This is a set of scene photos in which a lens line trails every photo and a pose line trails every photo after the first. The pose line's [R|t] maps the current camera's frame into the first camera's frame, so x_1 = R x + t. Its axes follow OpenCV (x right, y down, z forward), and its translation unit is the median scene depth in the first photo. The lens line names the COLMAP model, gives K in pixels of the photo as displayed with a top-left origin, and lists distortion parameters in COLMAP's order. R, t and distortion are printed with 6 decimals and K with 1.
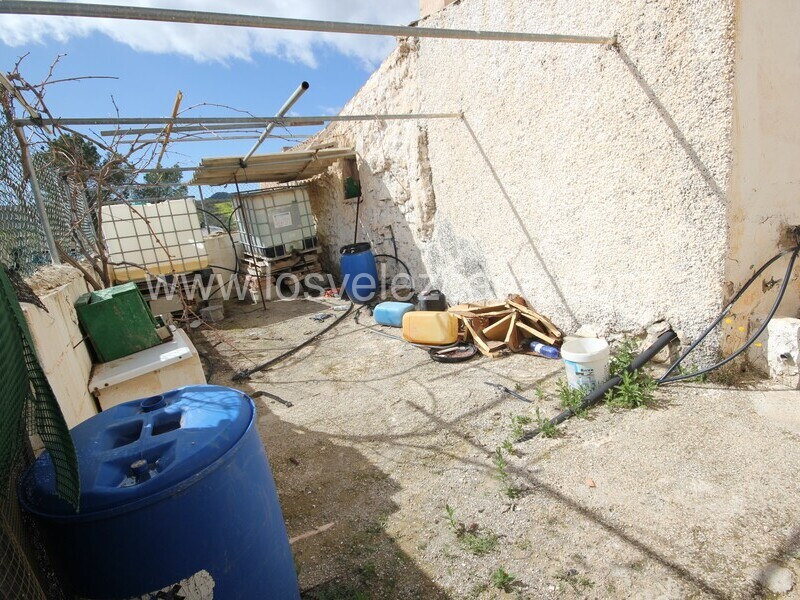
lens RADIAL K [[399.3, 0, 401.0], [0, 399.3, 300.0], [0, 0, 1]] dist [0.007567, -0.007408]
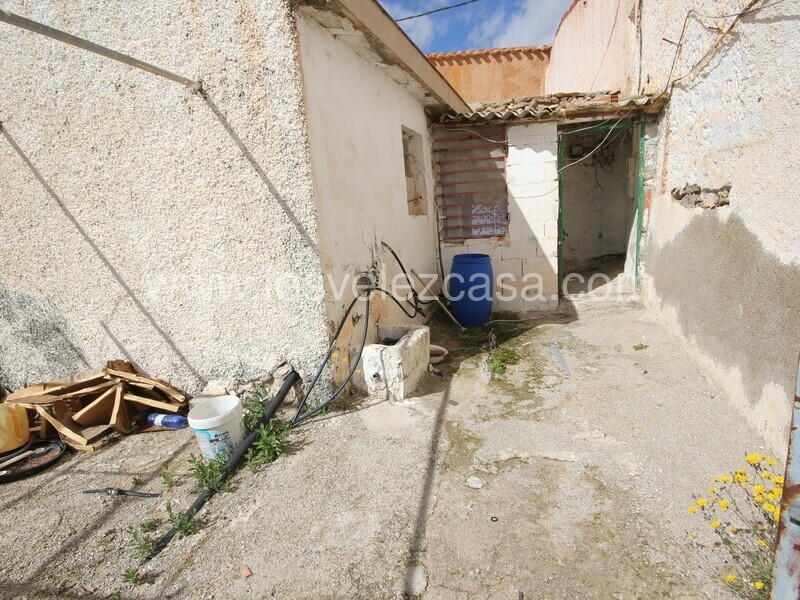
lens RADIAL K [[399.3, 0, 399.4], [0, 399.3, 300.8], [0, 0, 1]] dist [0.007567, -0.007408]
pose [[0.621717, -0.075335, 0.779610, 0.039533], [0.158735, 0.986827, -0.031227, -0.028826], [-0.766988, 0.143166, 0.625486, 0.096477]]
